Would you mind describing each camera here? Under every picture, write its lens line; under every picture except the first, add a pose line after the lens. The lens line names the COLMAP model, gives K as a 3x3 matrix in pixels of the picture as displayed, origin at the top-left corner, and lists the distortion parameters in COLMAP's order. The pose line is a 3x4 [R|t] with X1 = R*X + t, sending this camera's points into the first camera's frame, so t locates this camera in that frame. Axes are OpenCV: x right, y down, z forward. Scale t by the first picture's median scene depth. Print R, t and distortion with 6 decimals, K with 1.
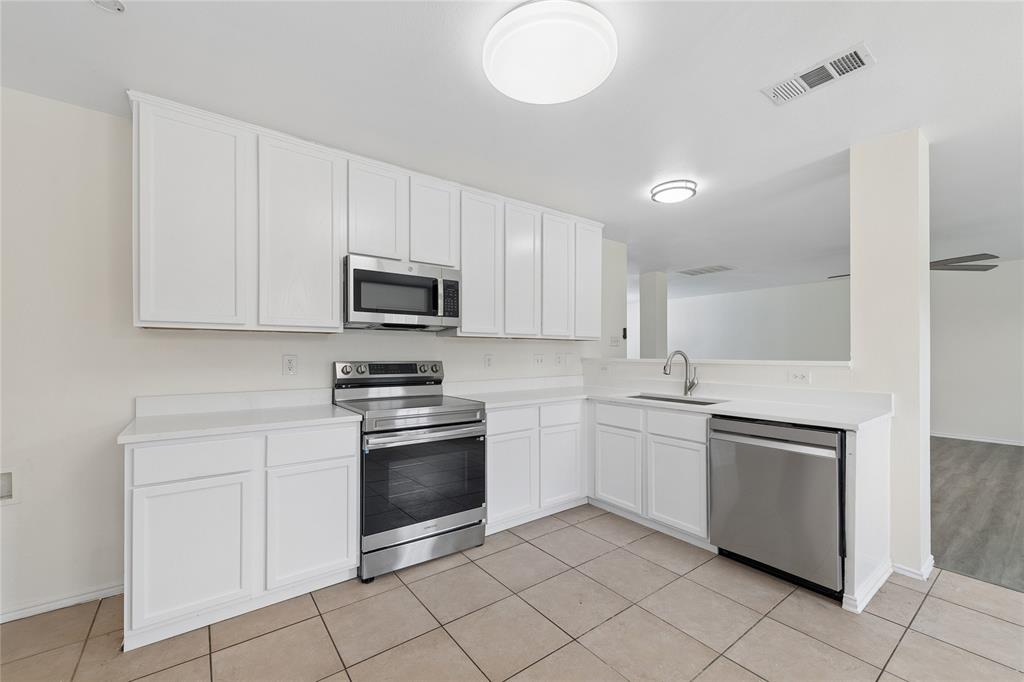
lens RADIAL K [[408.6, 0, 514.1], [0, 408.6, 341.3], [0, 0, 1]] dist [0.005619, -0.000375]
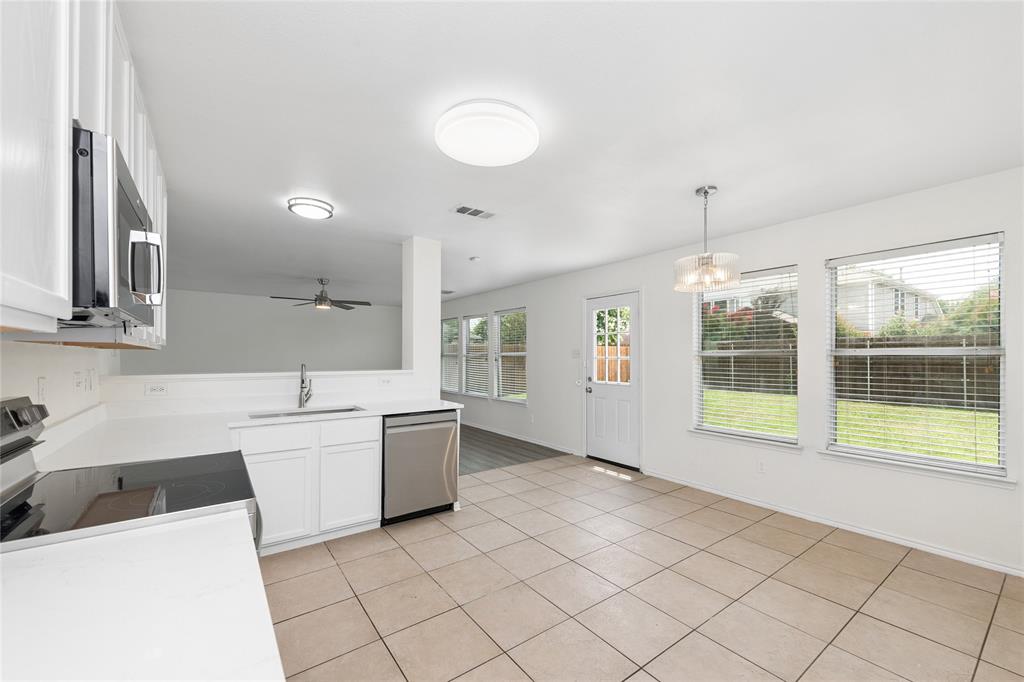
lens RADIAL K [[413.9, 0, 509.4], [0, 413.9, 354.1], [0, 0, 1]] dist [0.004653, -0.000737]
pose [[0.021266, 0.005824, 0.999757, -0.670138], [-0.016860, 0.999843, -0.005466, -0.002191], [-0.999632, -0.016740, 0.021361, 0.532721]]
